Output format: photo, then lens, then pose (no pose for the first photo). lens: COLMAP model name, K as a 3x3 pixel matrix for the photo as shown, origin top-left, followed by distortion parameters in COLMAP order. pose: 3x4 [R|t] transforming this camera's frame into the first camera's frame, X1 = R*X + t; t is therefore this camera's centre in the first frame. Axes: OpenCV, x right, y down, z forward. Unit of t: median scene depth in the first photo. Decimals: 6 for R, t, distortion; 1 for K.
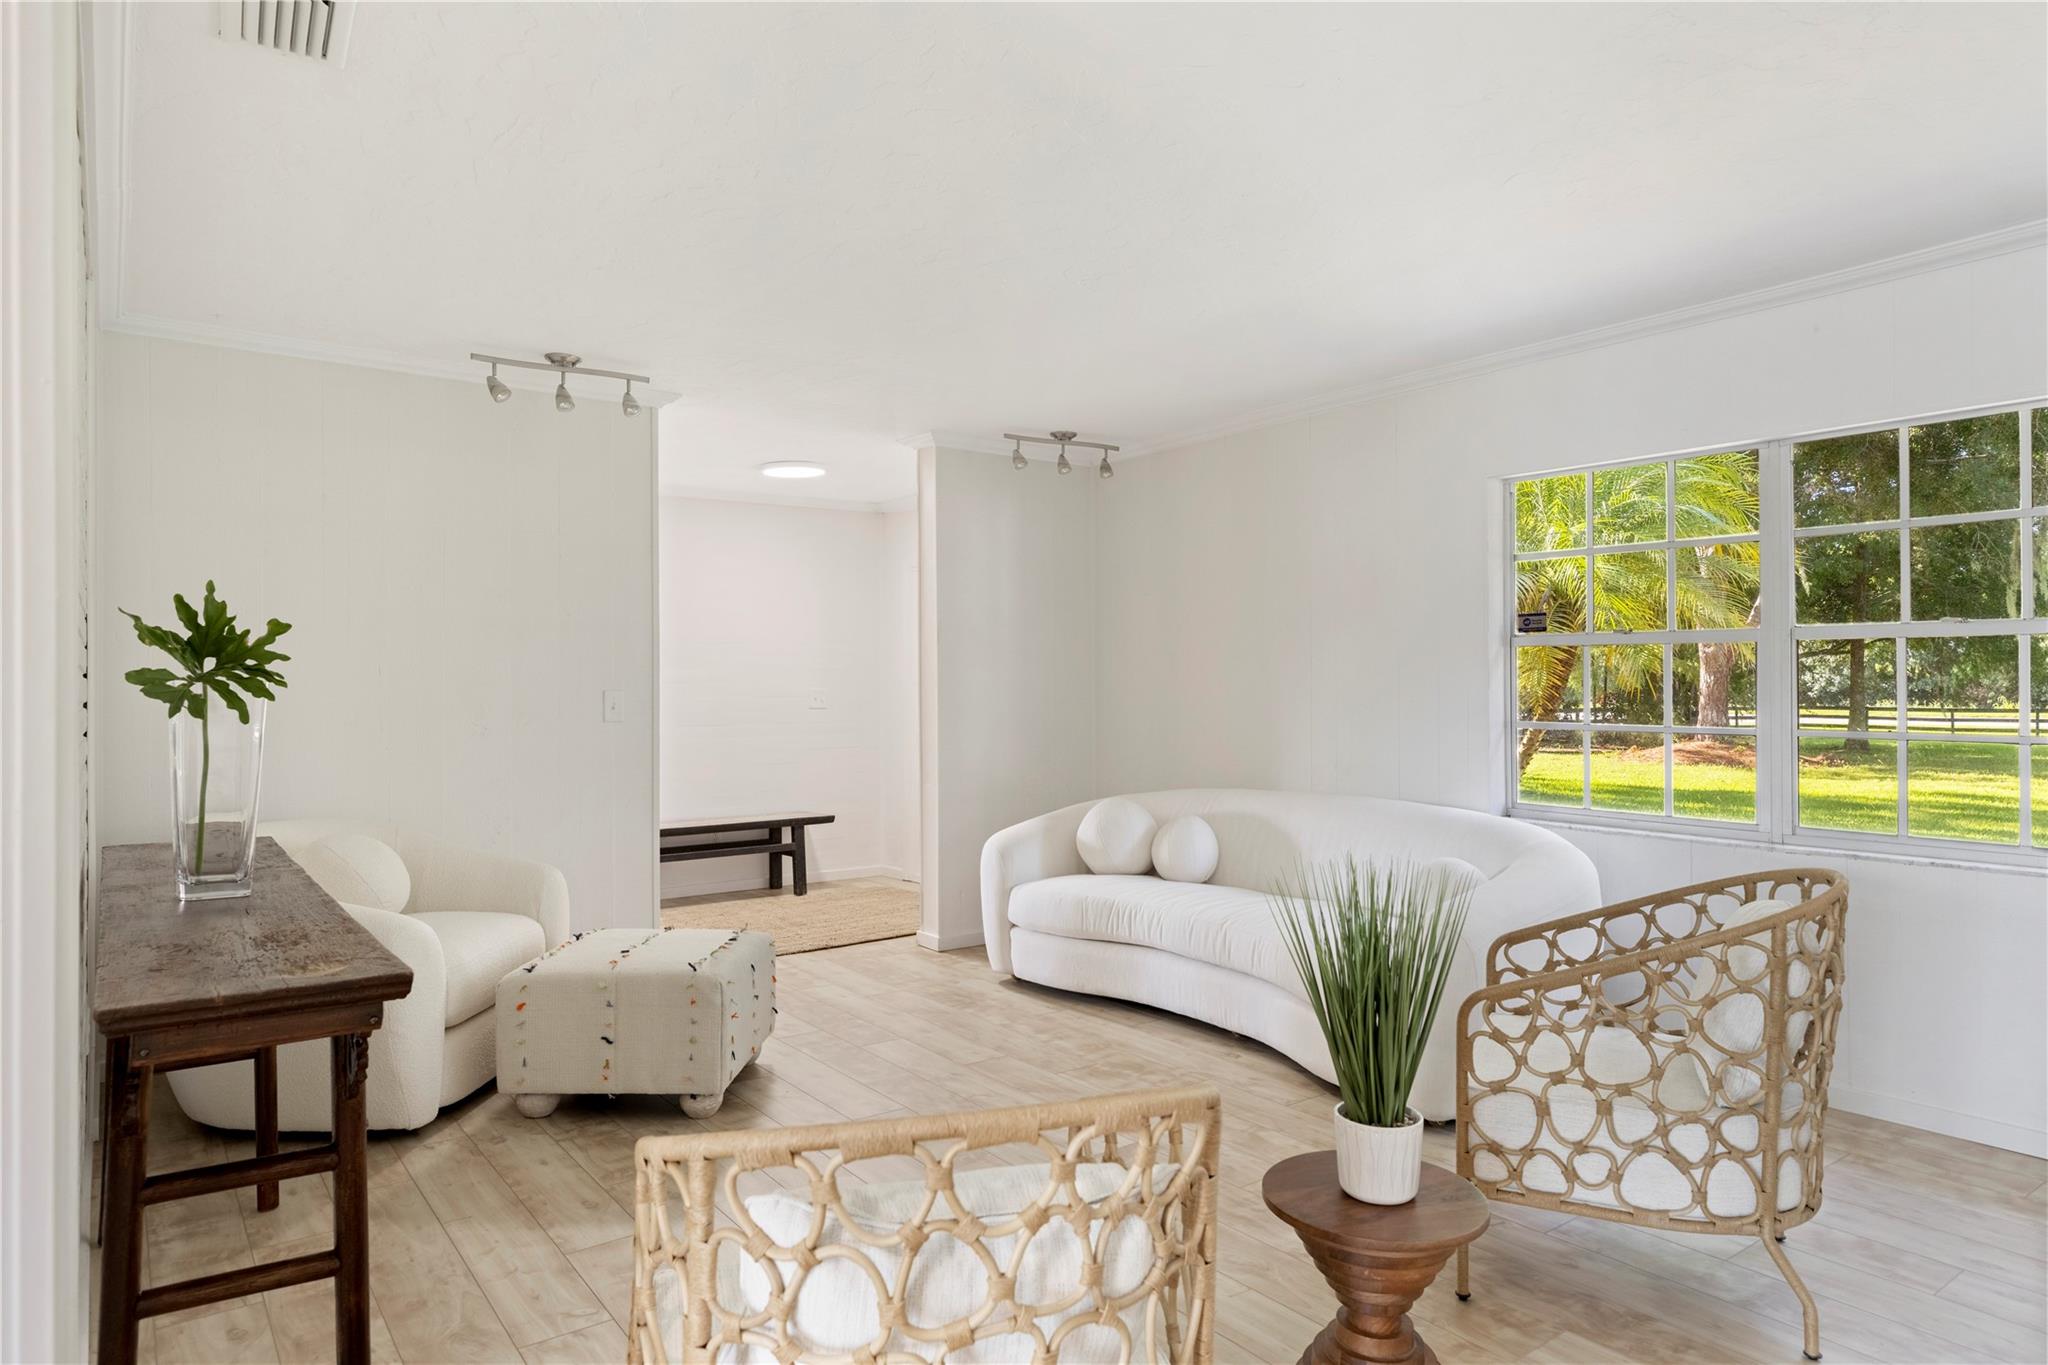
lens RADIAL K [[1231.0, 0, 1023.9], [0, 1231.0, 678.5], [0, 0, 1]] dist [0.006599, 0.001479]
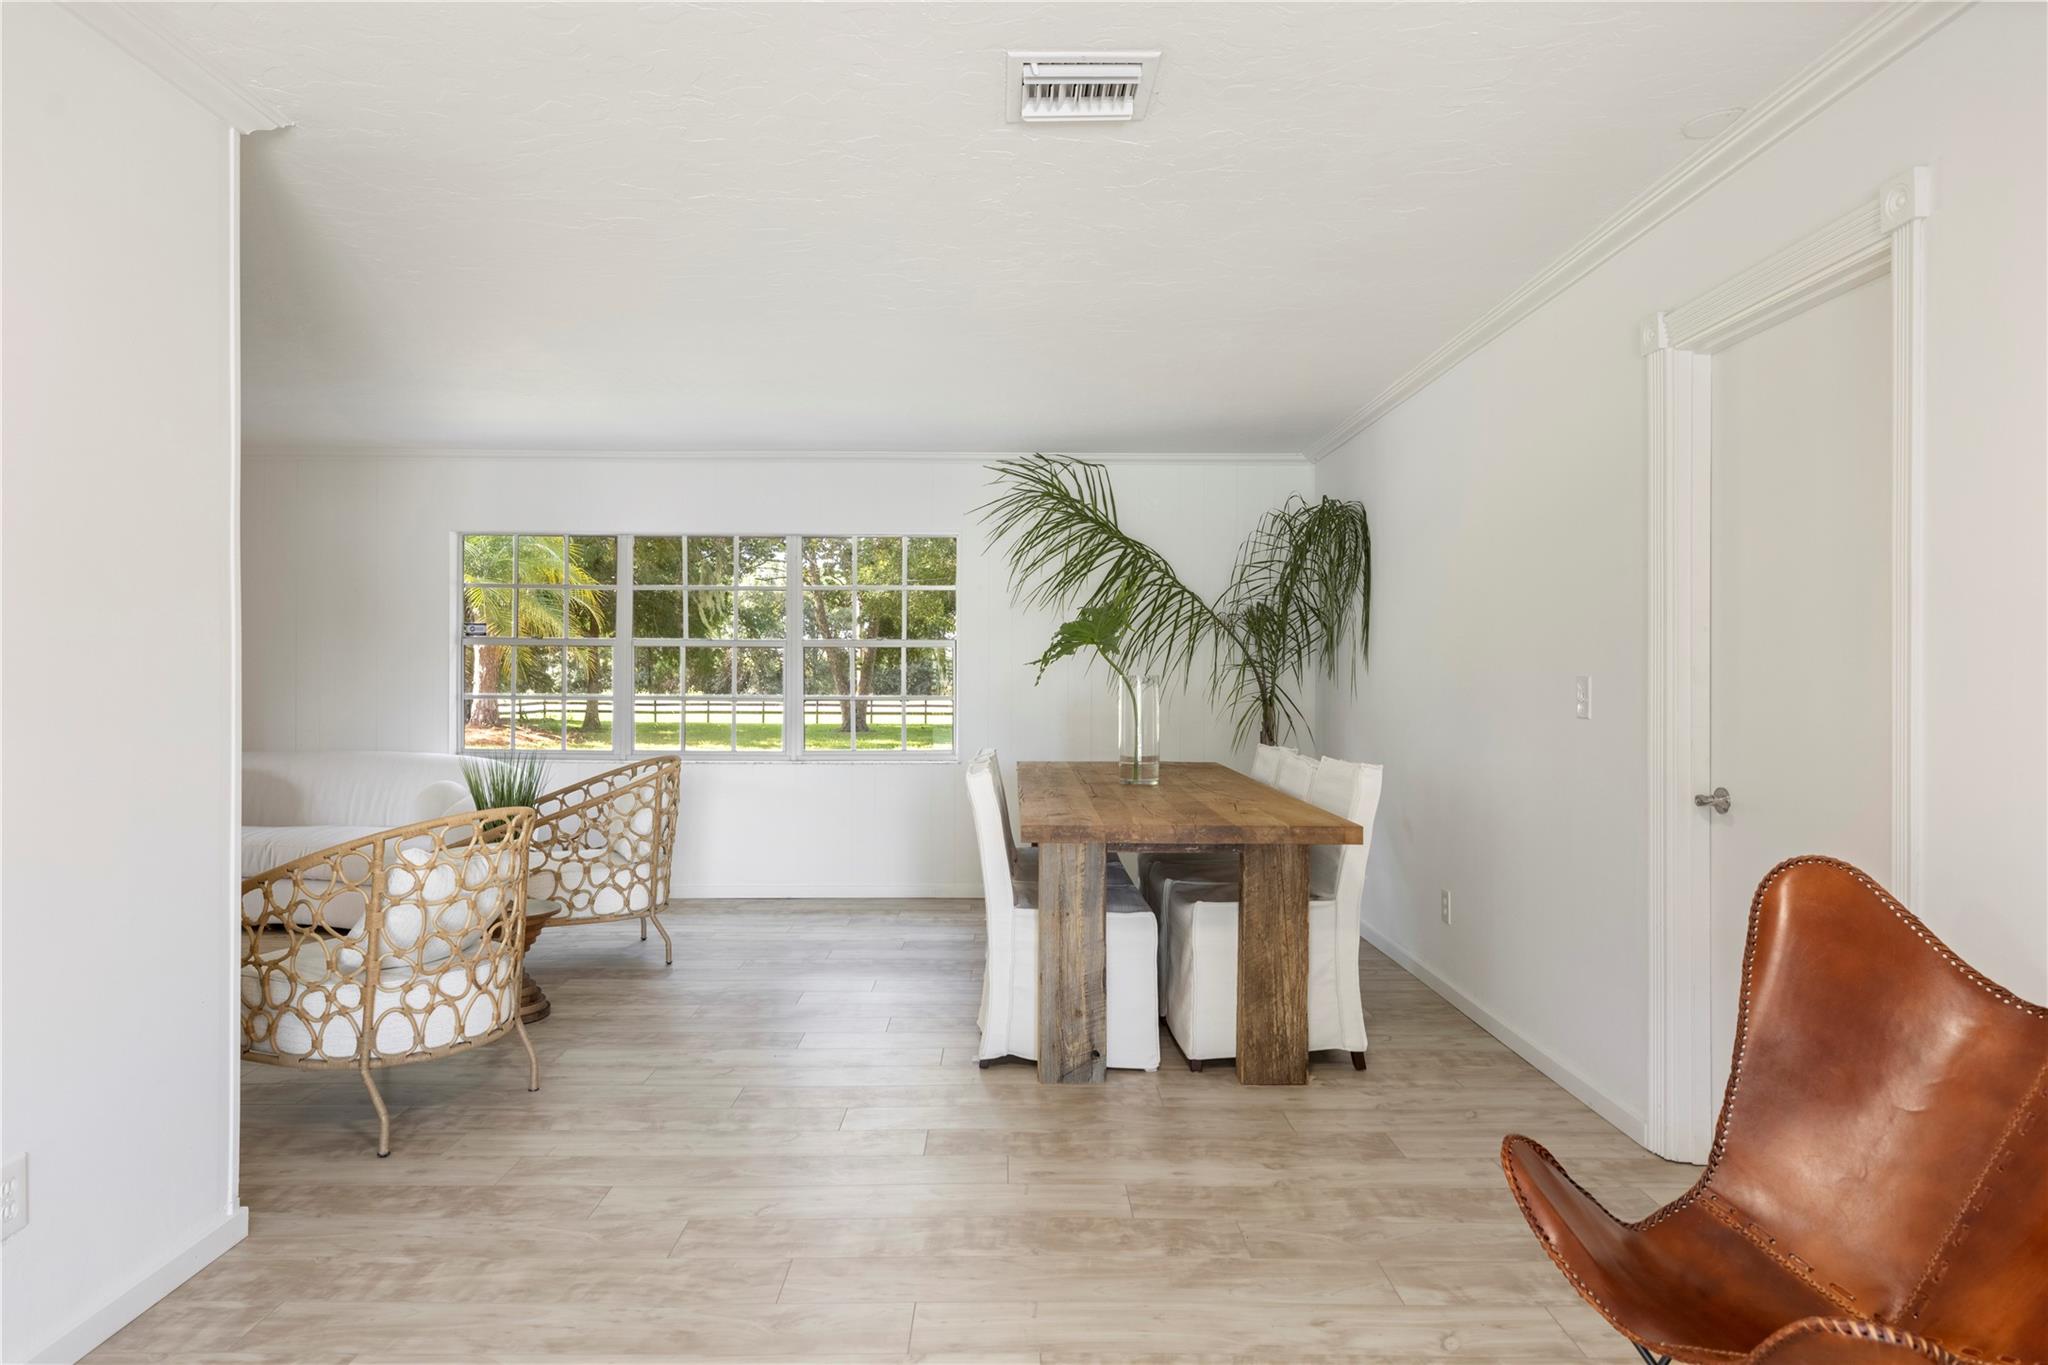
lens RADIAL K [[1231.0, 0, 1006.4], [0, 1231.0, 681.2], [0, 0, 1]] dist [0.006599, 0.001479]
pose [[0.599983, 0.002384, 0.800009, -0.774993], [-0.009586, 0.999945, 0.004209, 0.010469], [-0.799955, -0.010195, 0.599973, -0.820243]]
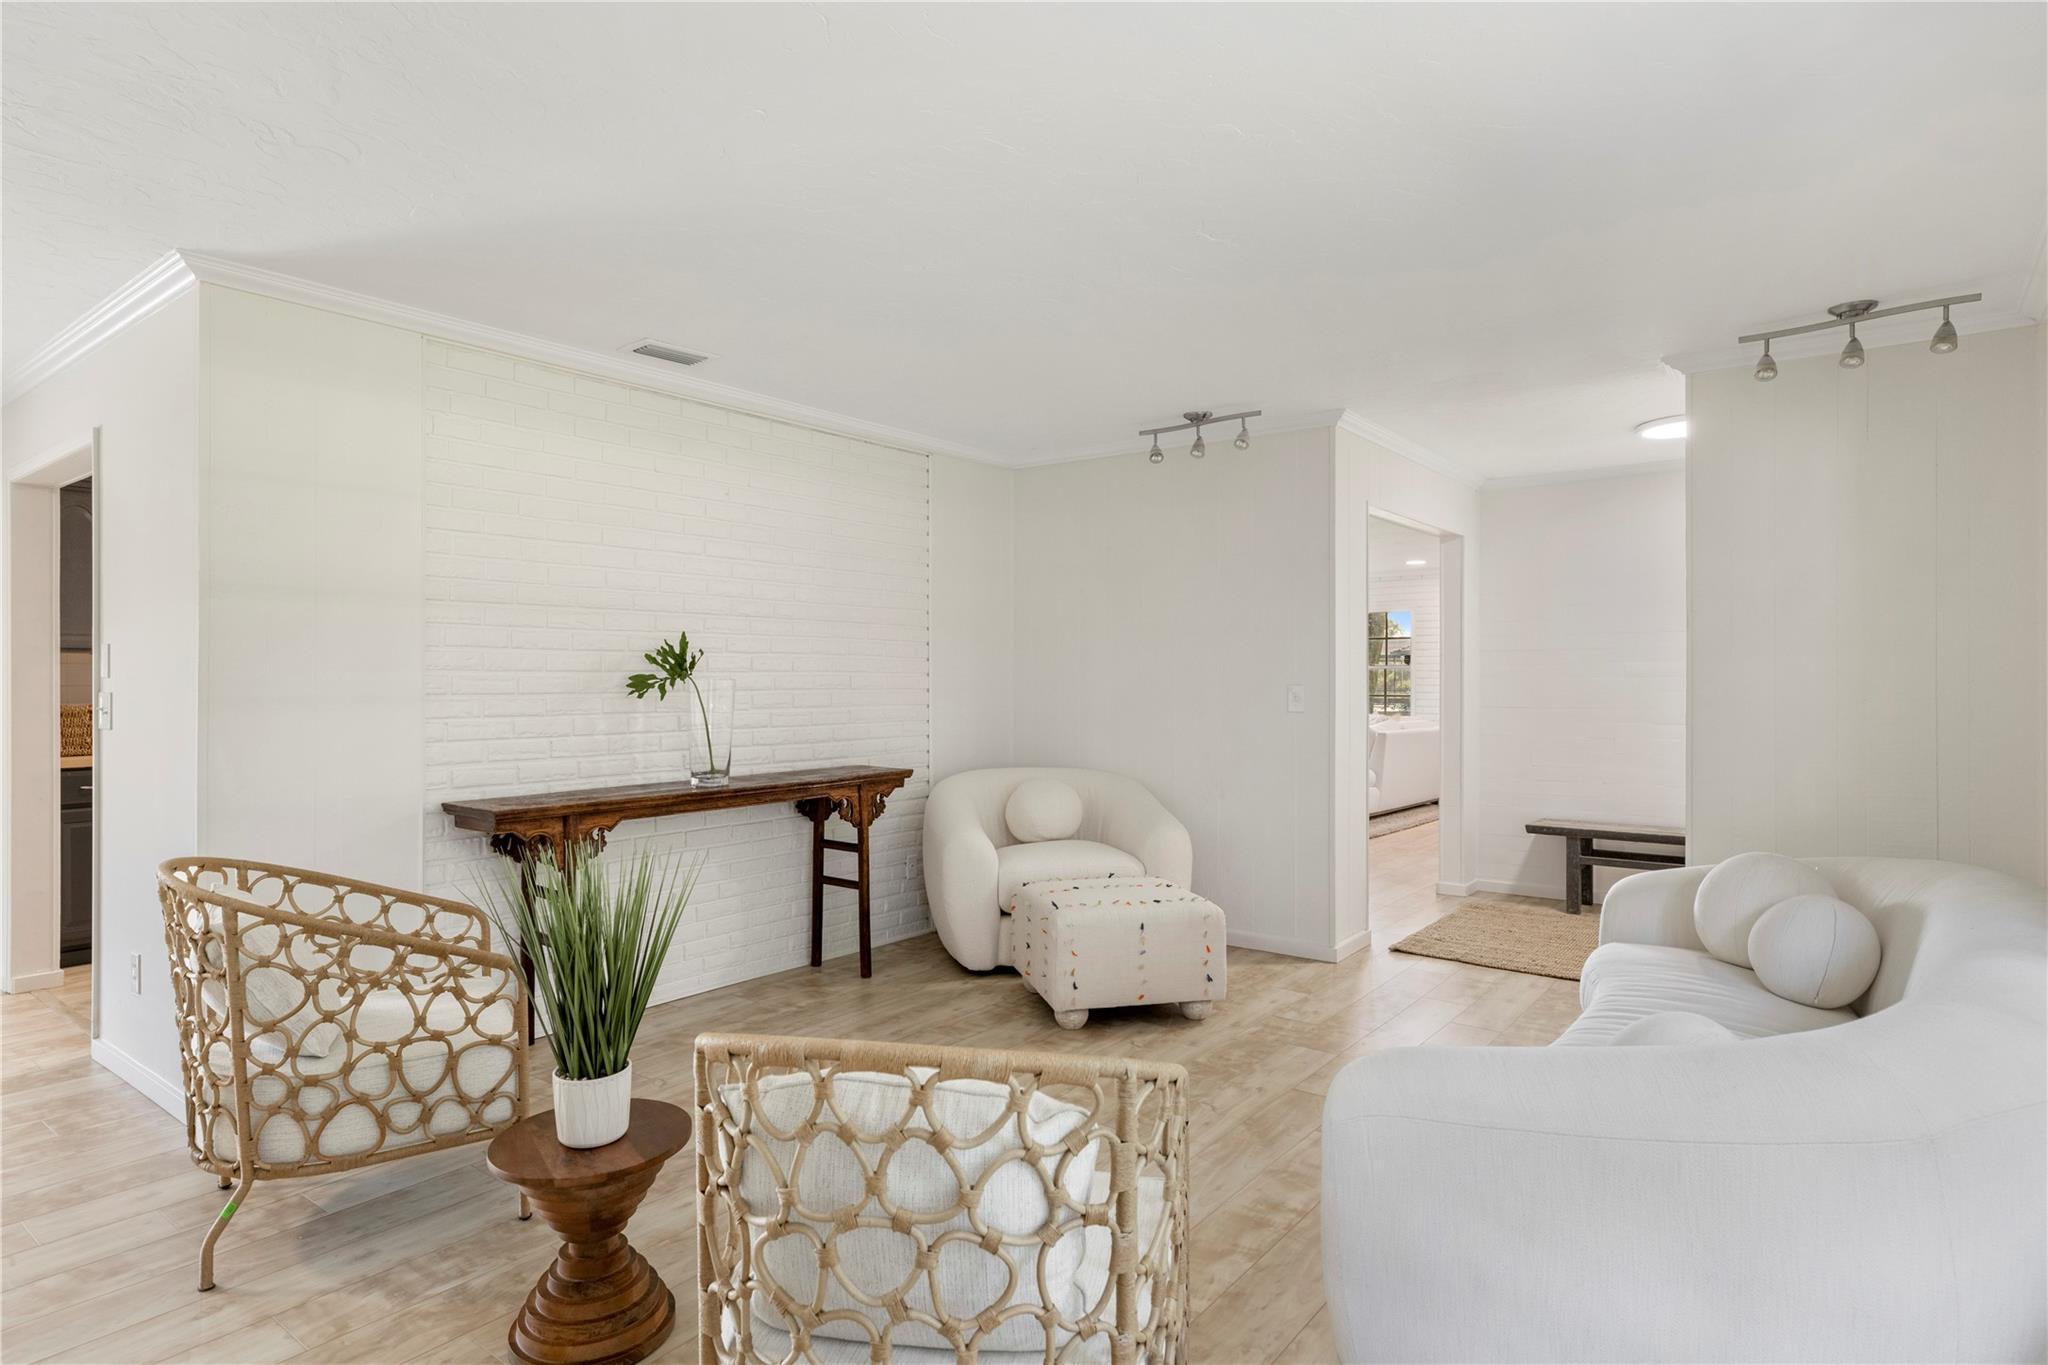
lens RADIAL K [[1121.2, 0, 1005.2], [0, 1121.2, 664.5], [0, 0, 1]] dist [0.004298, 0.005398]
pose [[0.263003, -0.005983, -0.964776, 1.217349], [0.005676, 0.999973, -0.004654, -0.009845], [0.964778, -0.004252, 0.263030, 0.955543]]
